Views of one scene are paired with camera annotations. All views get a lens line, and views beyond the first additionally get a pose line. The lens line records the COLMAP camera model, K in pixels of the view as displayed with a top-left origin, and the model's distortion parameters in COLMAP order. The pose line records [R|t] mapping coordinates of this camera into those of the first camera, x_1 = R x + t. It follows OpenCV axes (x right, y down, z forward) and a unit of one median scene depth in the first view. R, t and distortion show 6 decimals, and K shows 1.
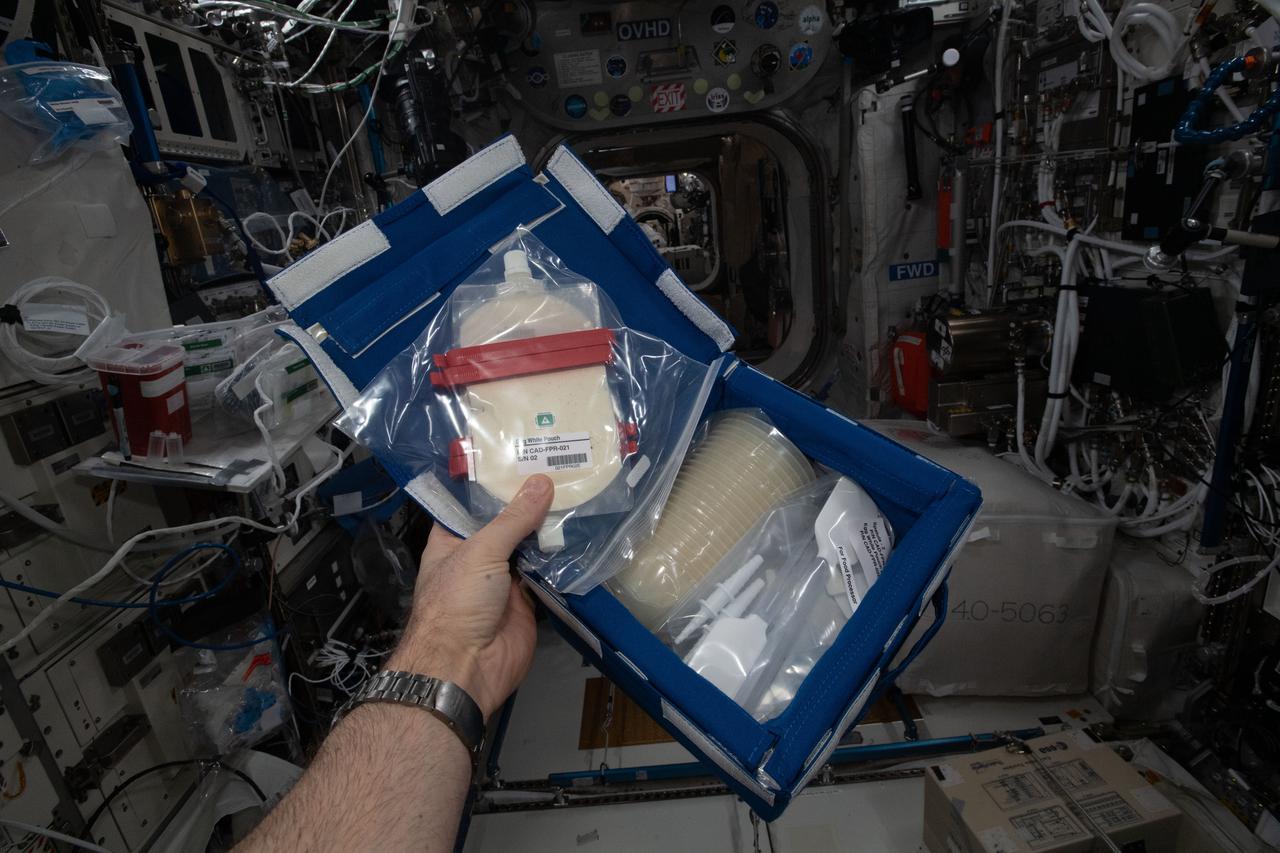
lens RADIAL K [[665.3, 0, 640.0], [0, 665.3, 426.5], [0, 0, 1]] dist [-0.063025, 0.028148]
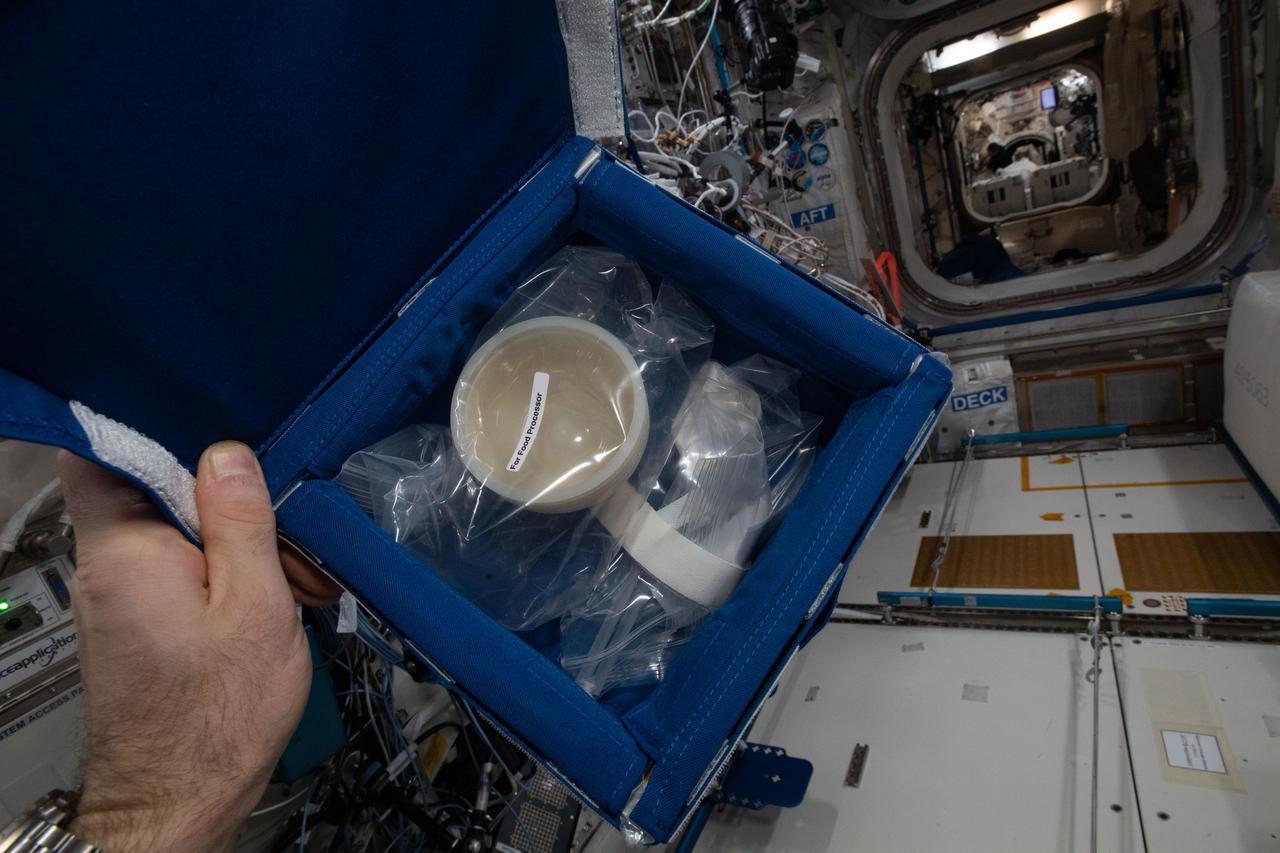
lens RADIAL K [[652.2, 0, 640.0], [0, 652.2, 426.5], [0, 0, 1]] dist [-0.064657, 0.024942]
pose [[0.861303, 0.001209, -0.508091, 0.062396], [0.021759, 0.998992, 0.039263, 0.199924], [0.507626, -0.044873, 0.860408, -0.104867]]
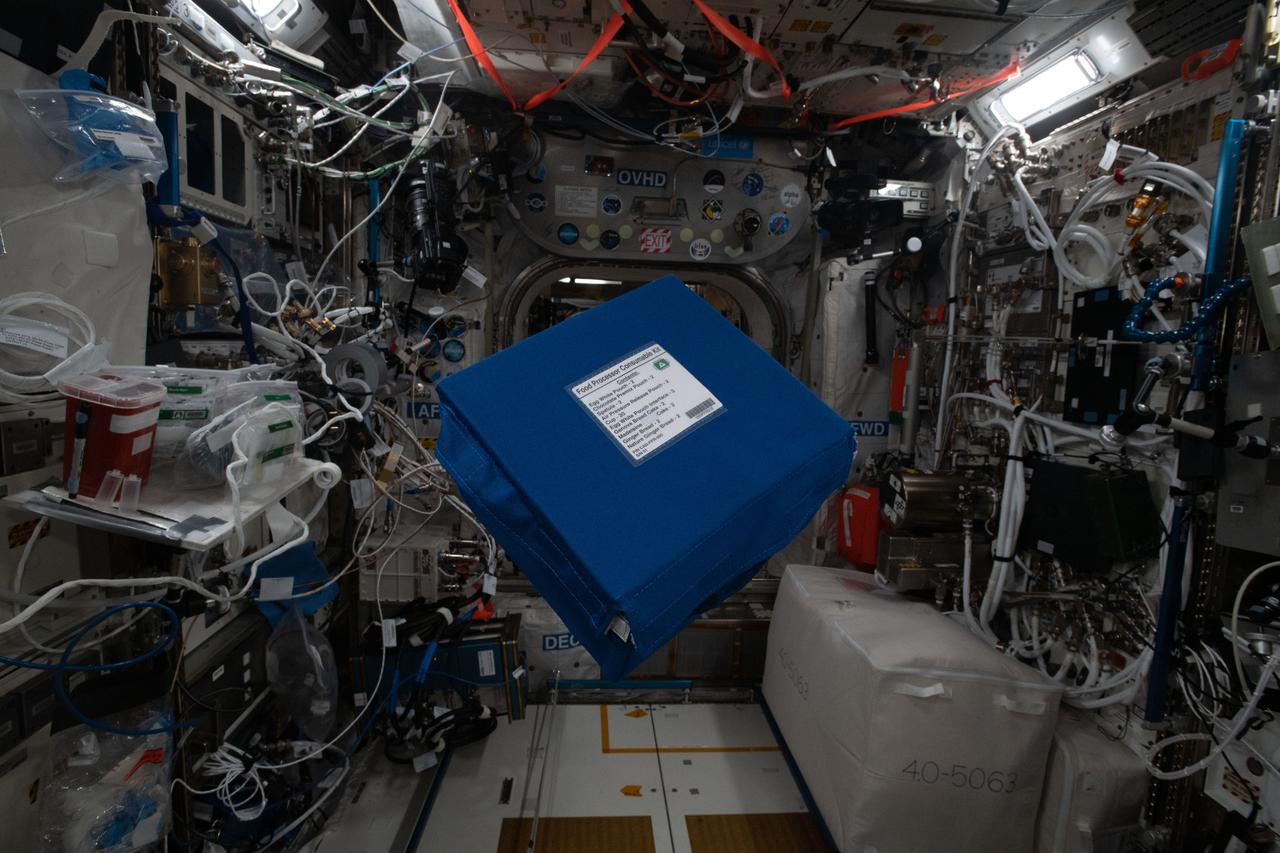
lens RADIAL K [[665.3, 0, 640.0], [0, 665.3, 426.5], [0, 0, 1]] dist [-0.063025, 0.028148]
pose [[0.986634, 0.134478, 0.092028, -0.062482], [-0.113543, 0.972430, -0.203686, 0.026888], [-0.116882, 0.190515, 0.974701, 0.010432]]
